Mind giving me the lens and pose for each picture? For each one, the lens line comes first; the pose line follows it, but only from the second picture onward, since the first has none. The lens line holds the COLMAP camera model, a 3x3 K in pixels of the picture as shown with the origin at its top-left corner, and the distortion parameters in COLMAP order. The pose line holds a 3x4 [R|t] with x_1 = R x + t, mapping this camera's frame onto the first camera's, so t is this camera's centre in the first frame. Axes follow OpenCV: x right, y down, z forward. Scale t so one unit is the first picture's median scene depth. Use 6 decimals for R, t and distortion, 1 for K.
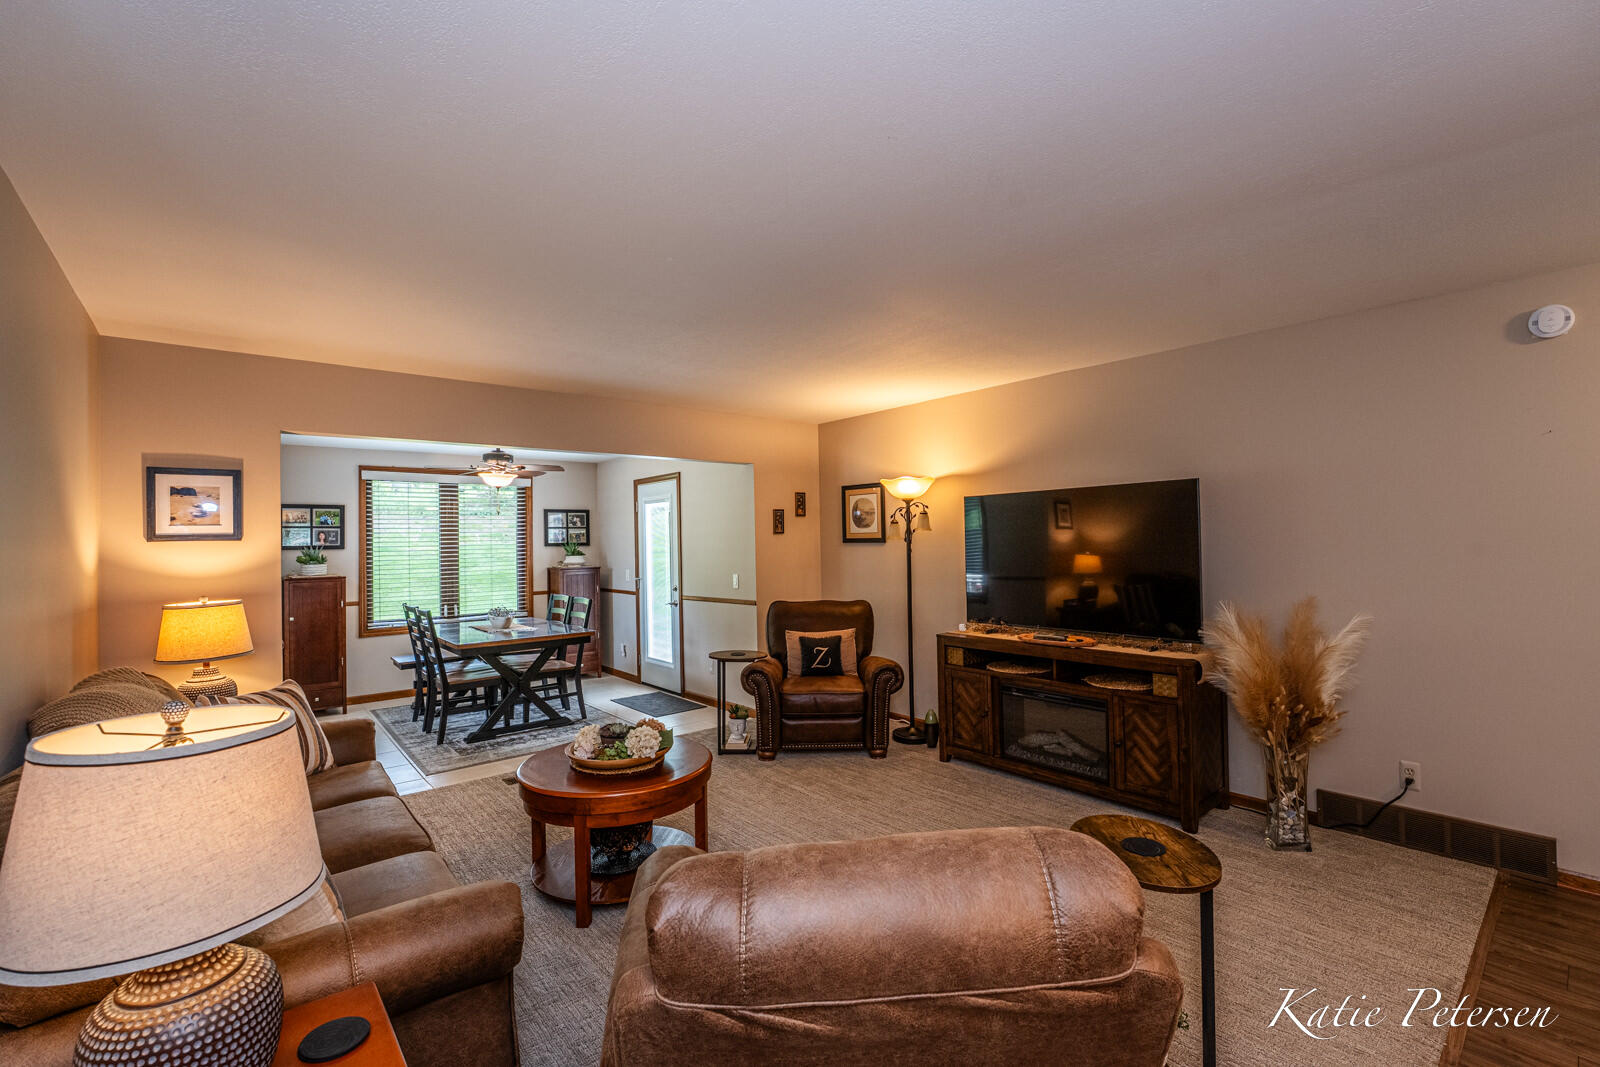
lens RADIAL K [[721.8, 0, 812.1], [0, 721.8, 534.7], [0, 0, 1]] dist [-0.004588, -0.000298]
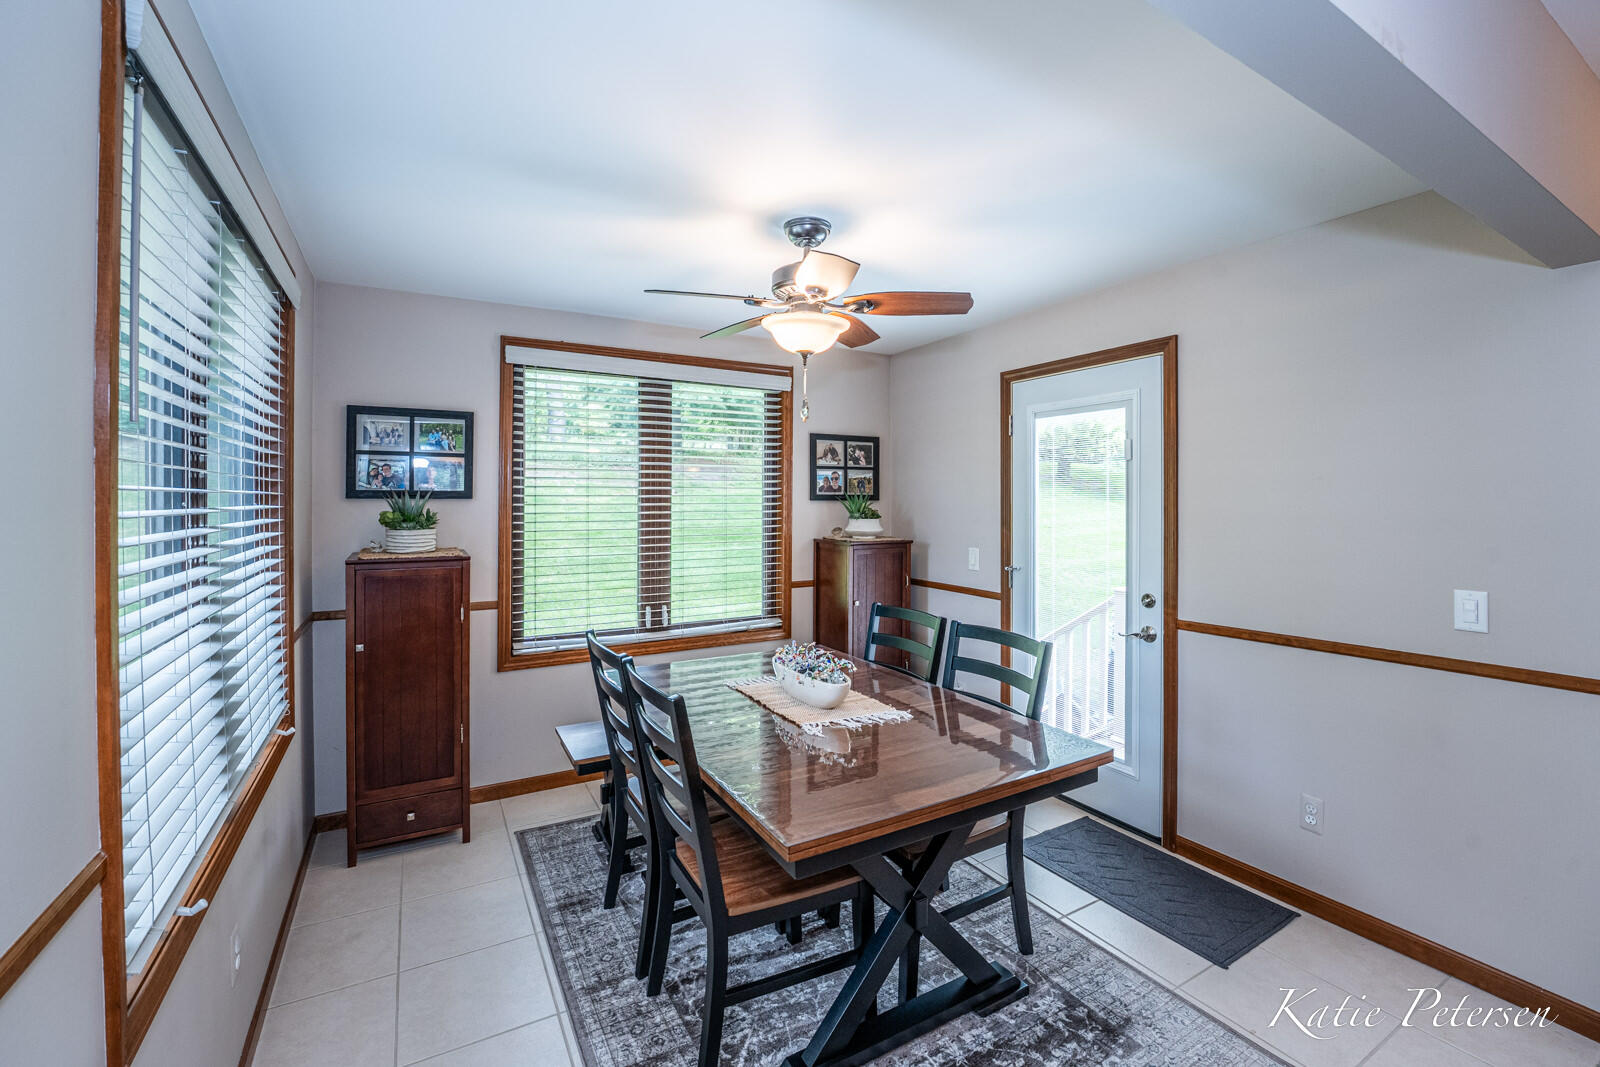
lens RADIAL K [[673.7, 0, 800.9], [0, 673.7, 495.9], [0, 0, 1]] dist [-0.023838, 0.003003]
pose [[0.986590, 0.017468, -0.162282, -0.330576], [-0.016467, 0.999836, 0.007511, 0.009981], [0.162387, -0.004738, 0.986716, 0.549171]]
